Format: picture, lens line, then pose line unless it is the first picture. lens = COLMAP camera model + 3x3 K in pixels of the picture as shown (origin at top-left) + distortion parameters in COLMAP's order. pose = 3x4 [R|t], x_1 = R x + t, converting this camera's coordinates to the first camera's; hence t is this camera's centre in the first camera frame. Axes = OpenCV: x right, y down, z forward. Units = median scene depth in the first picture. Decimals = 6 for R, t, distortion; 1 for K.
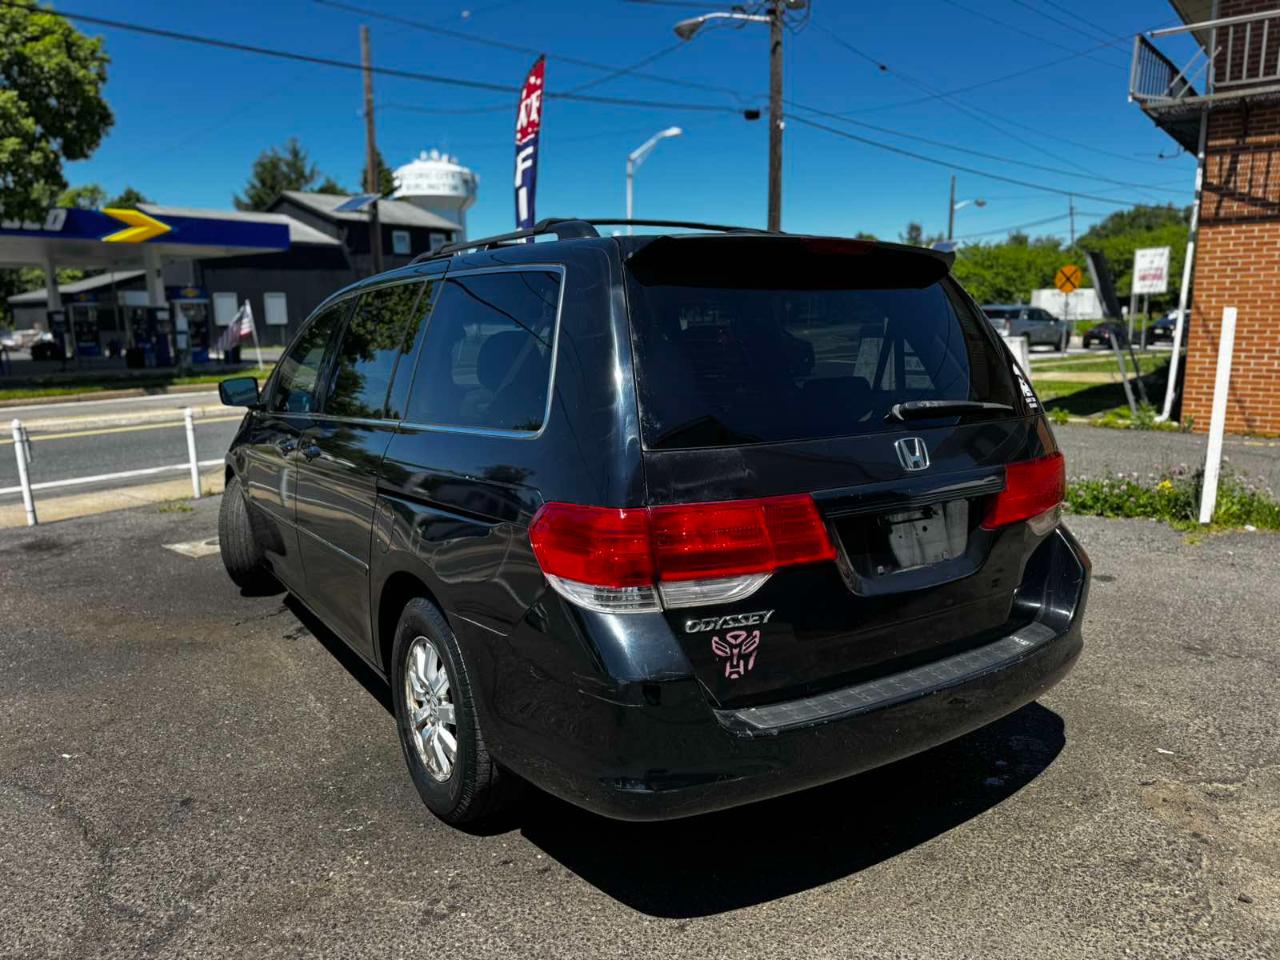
lens RADIAL K [[911.5, 0, 640.9], [0, 911.5, 483.9], [0, 0, 1]] dist [0.028751, -0.043209]
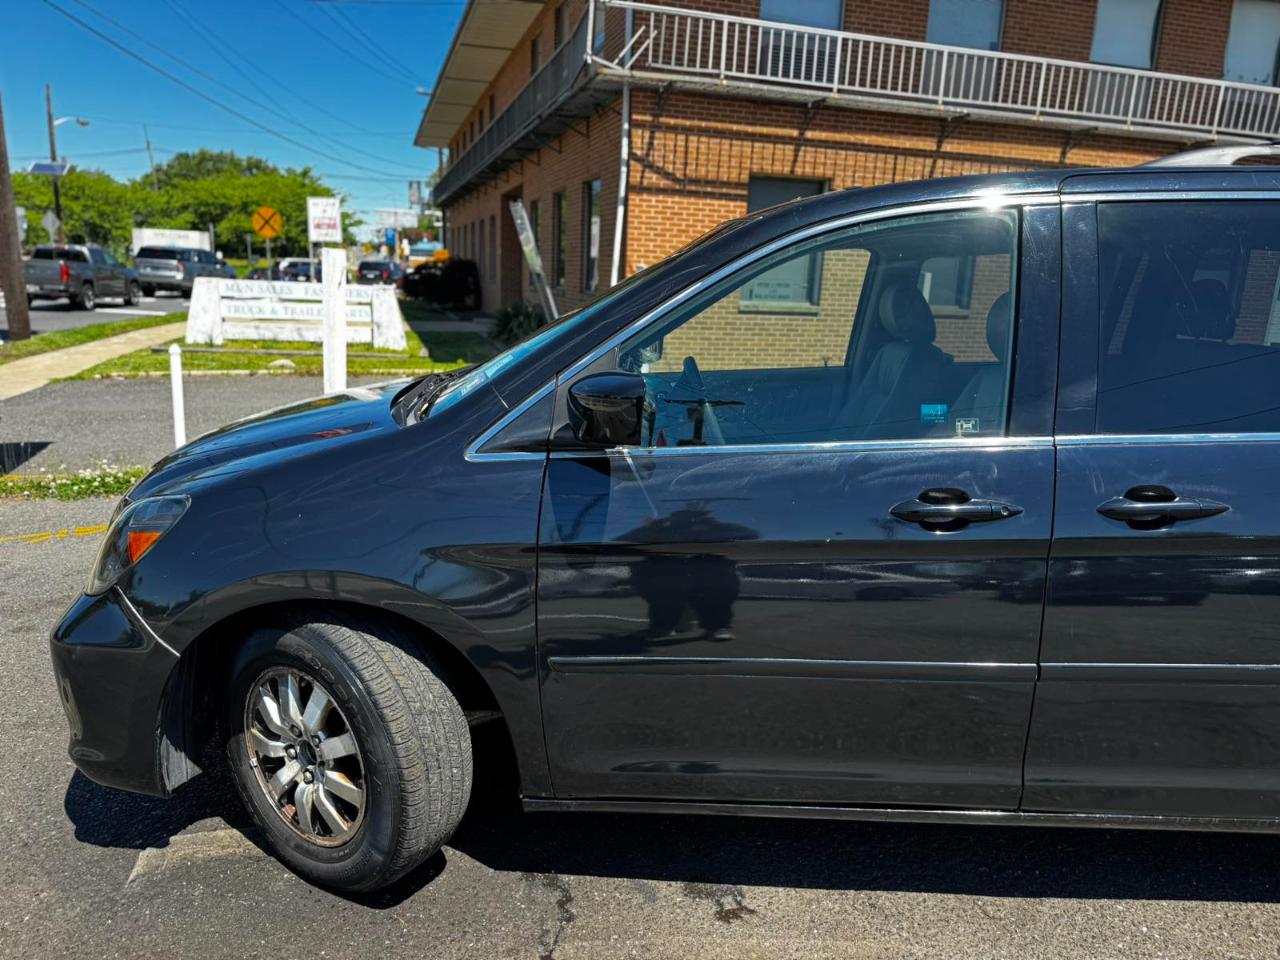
lens RADIAL K [[931.4, 0, 638.7], [0, 931.4, 491.4], [0, 0, 1]] dist [-0.006807, -0.009098]
pose [[0.614856, -0.143639, 0.775448, -0.311745], [0.093712, 0.989614, 0.109005, -0.045103], [-0.783051, 0.005647, 0.621931, 0.294253]]
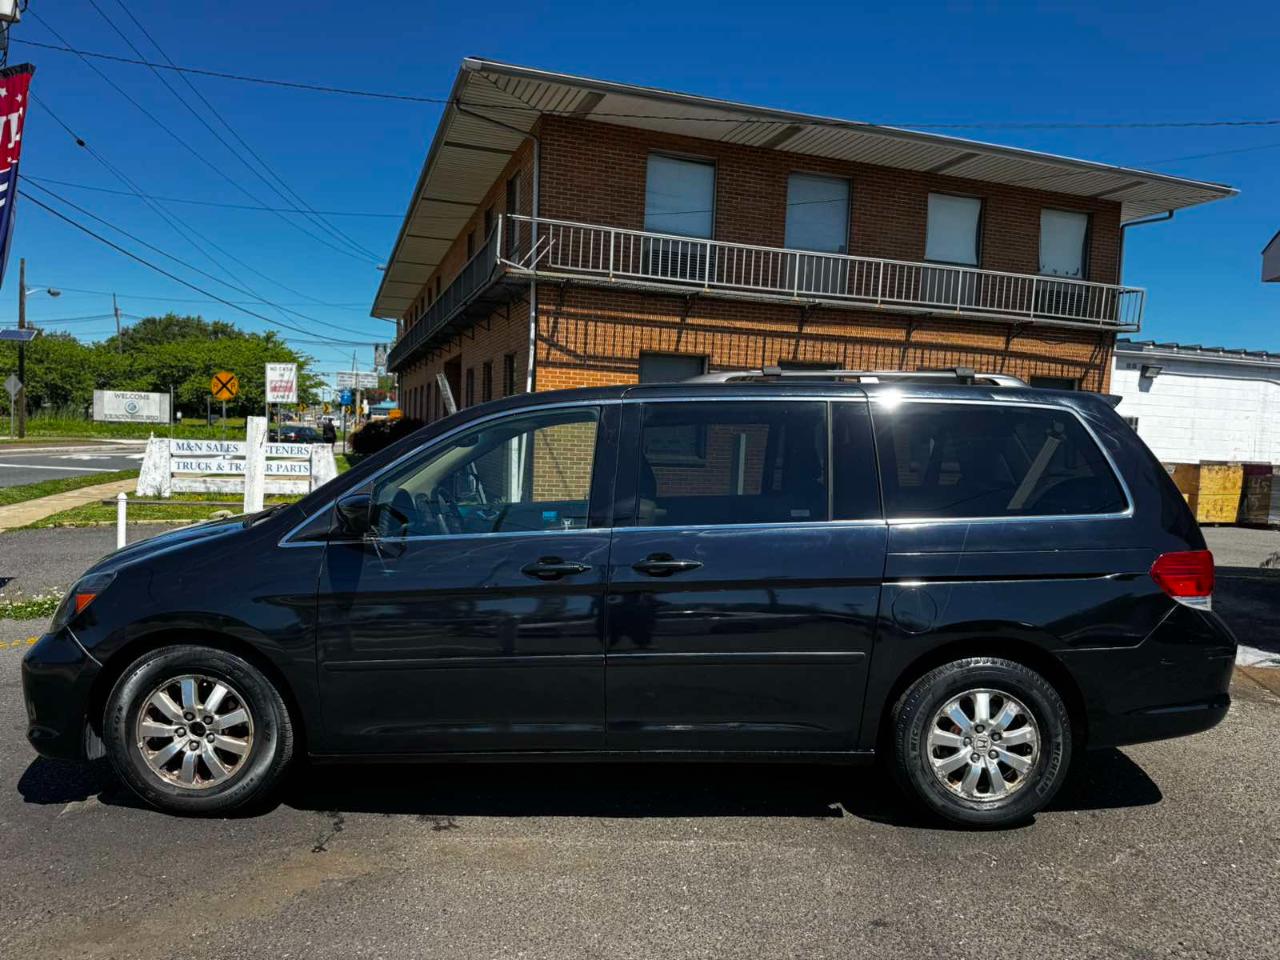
lens RADIAL K [[911.5, 0, 640.9], [0, 911.5, 483.9], [0, 0, 1]] dist [0.028751, -0.043209]
pose [[0.572199, -0.011872, 0.820029, -0.374430], [0.102385, 0.993107, -0.057064, -0.026522], [-0.813698, 0.116611, 0.569471, 0.159261]]
